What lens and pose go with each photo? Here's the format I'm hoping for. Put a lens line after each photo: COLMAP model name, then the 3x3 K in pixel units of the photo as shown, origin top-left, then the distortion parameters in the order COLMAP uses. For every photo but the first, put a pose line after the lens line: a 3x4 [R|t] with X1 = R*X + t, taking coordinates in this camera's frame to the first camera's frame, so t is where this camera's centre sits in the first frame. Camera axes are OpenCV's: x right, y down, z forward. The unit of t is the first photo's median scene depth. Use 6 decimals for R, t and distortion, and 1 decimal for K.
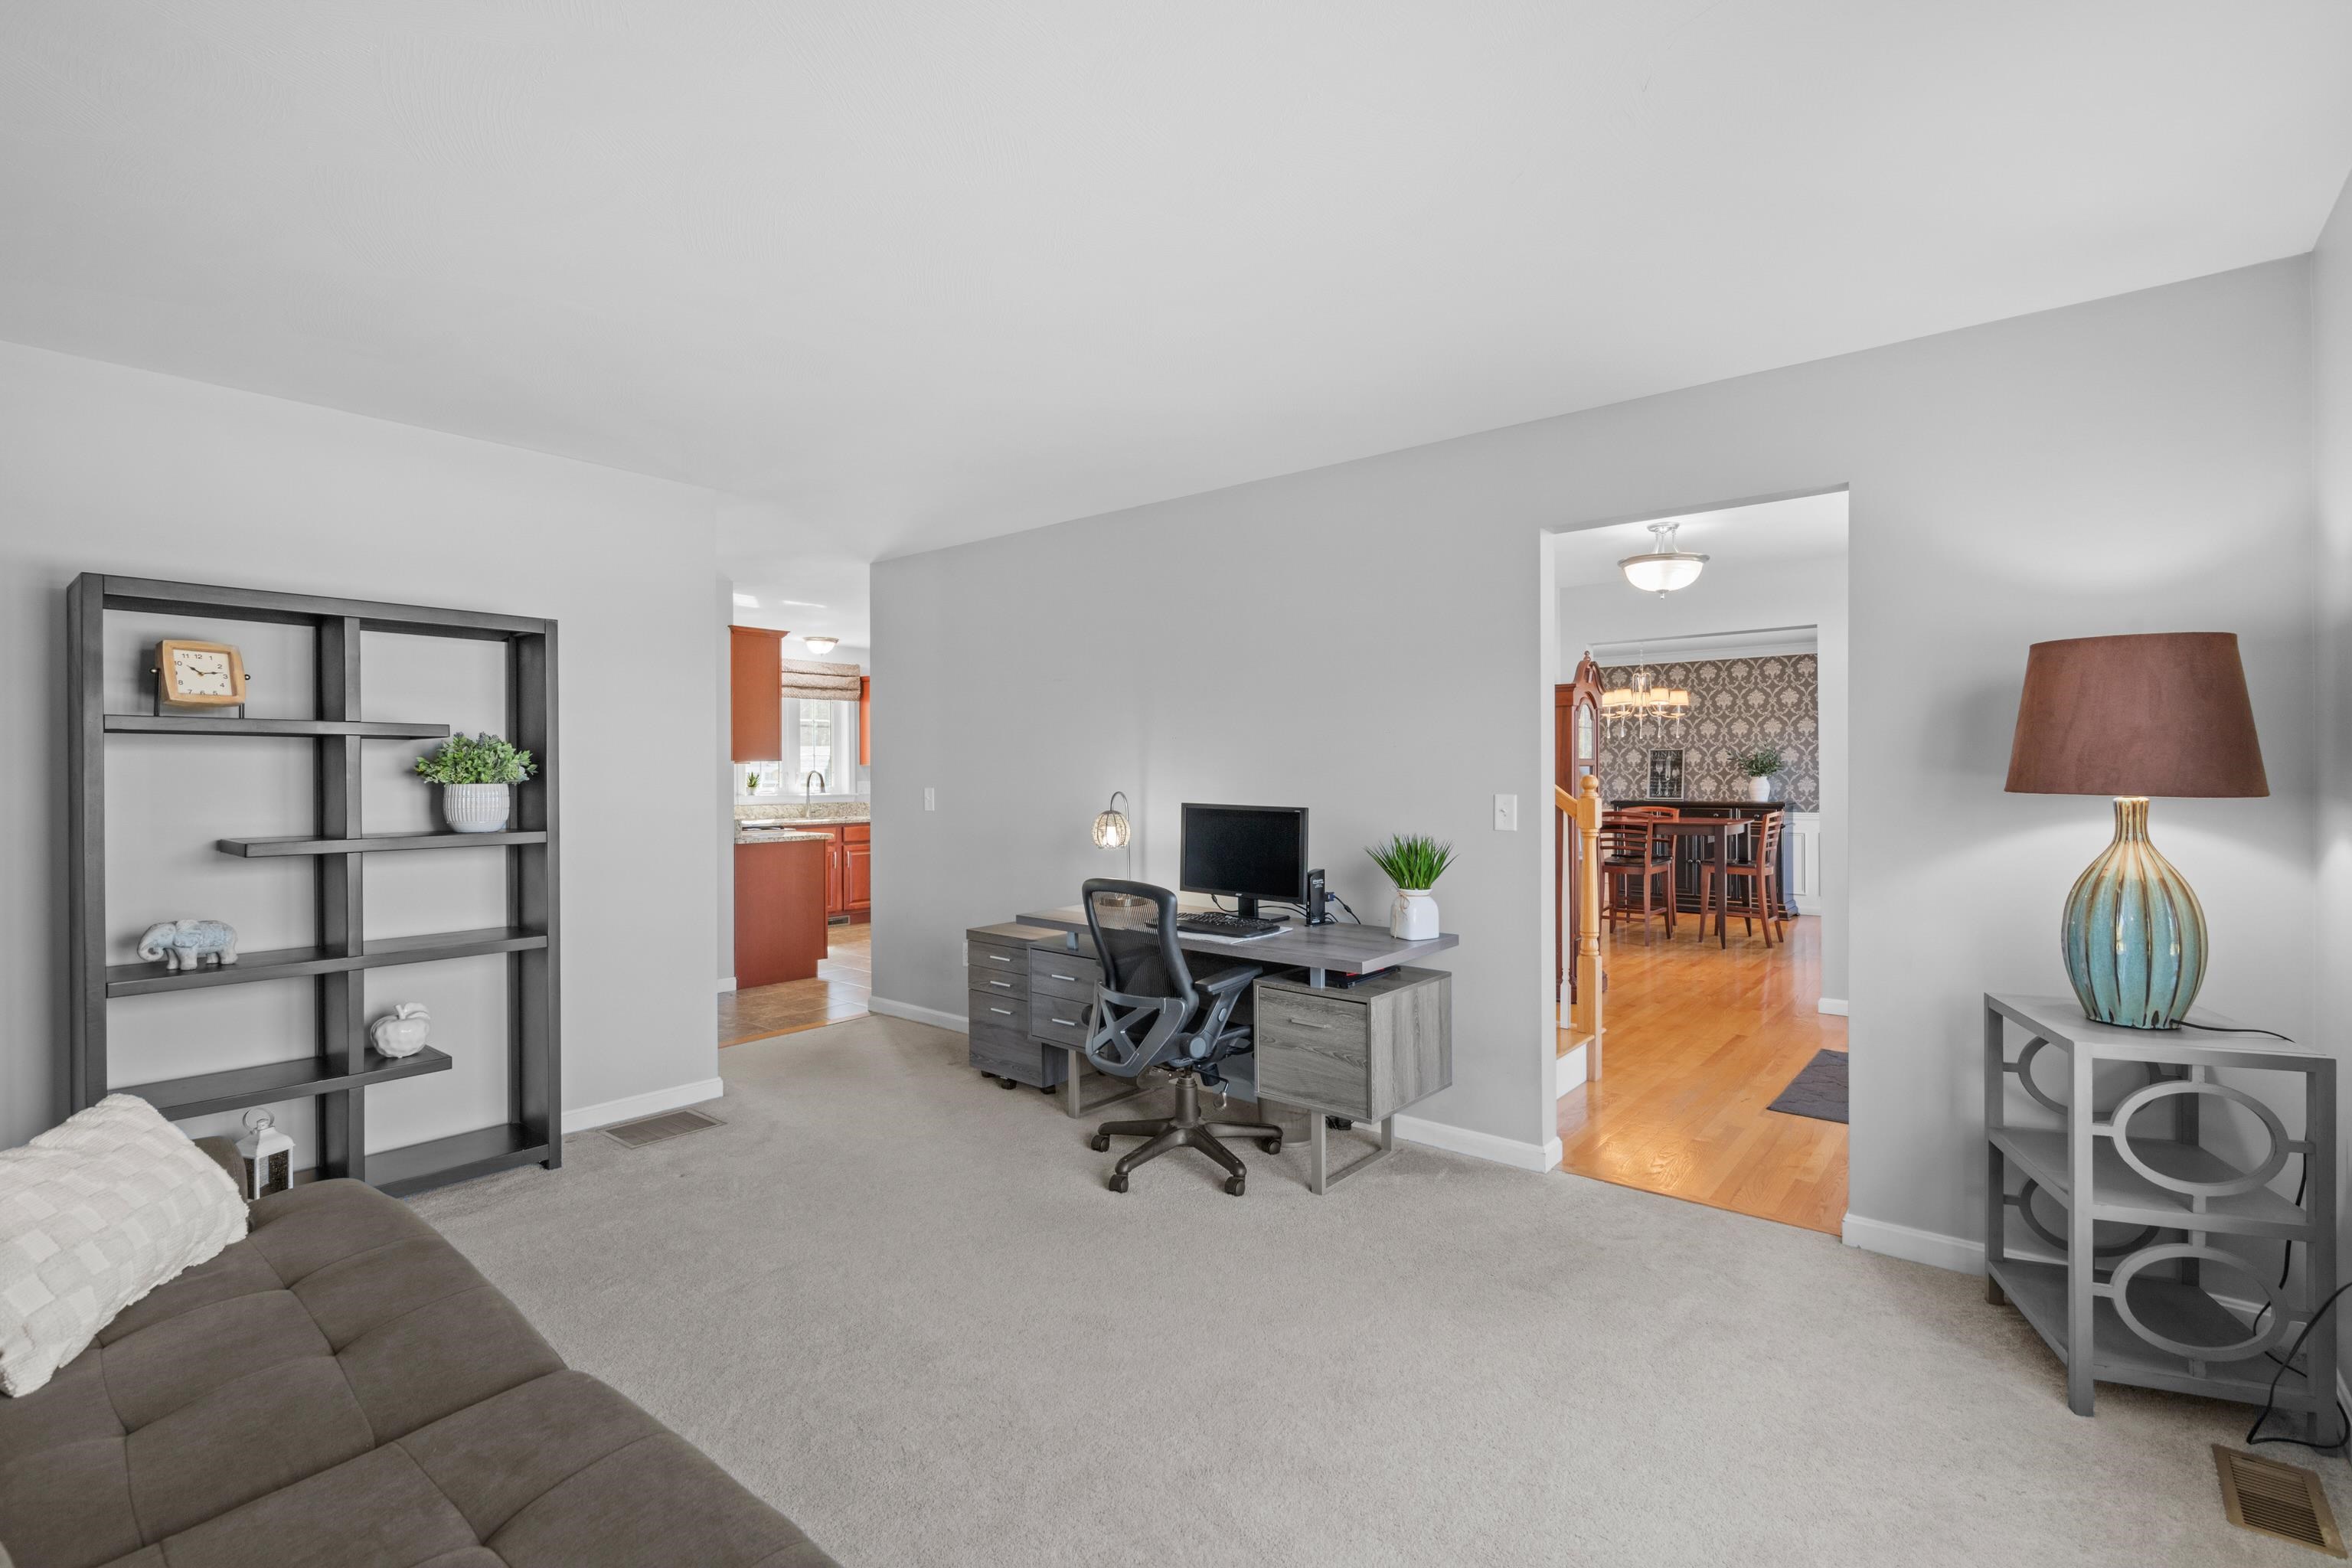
lens RADIAL K [[1076.3, 0, 1176.4], [0, 1076.3, 779.3], [0, 0, 1]] dist [-0.000859, -0.000130]
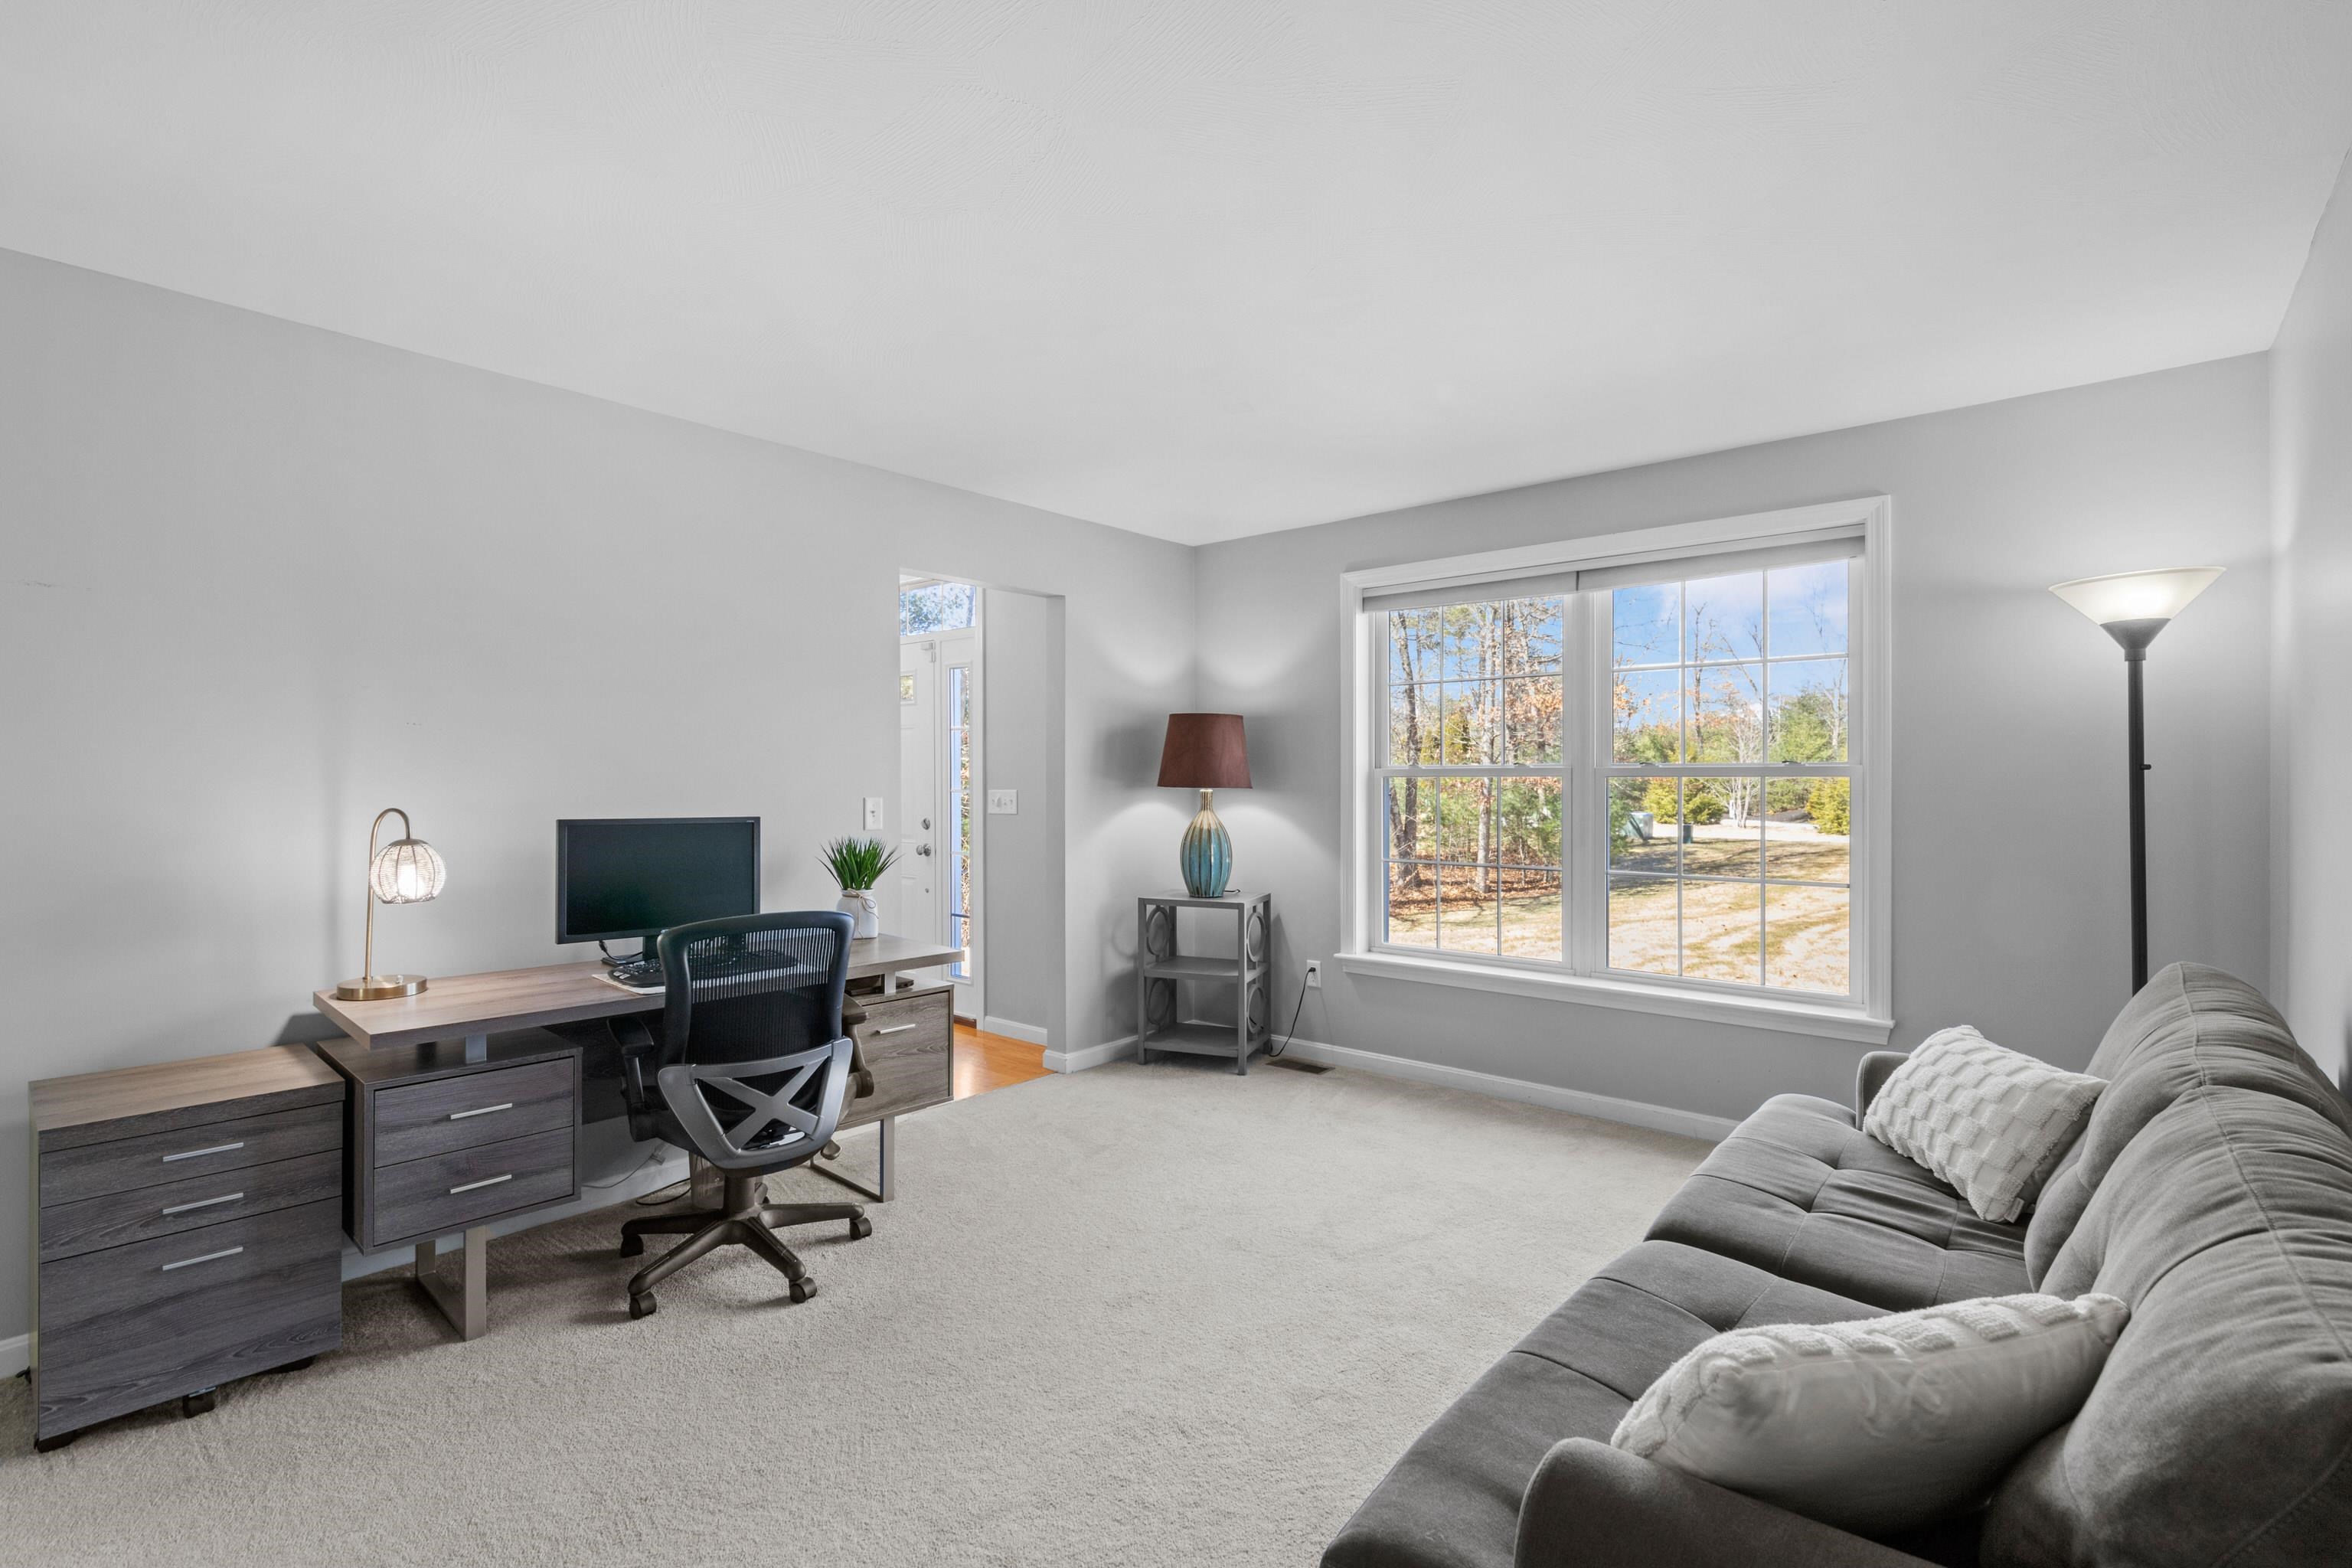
lens RADIAL K [[1076.3, 0, 1176.4], [0, 1076.3, 779.3], [0, 0, 1]] dist [-0.000859, -0.000130]
pose [[0.018228, -0.003496, 0.999828, -0.807107], [0.004279, 0.999985, 0.003419, -0.007197], [-0.999825, 0.004216, 0.018243, 0.668753]]
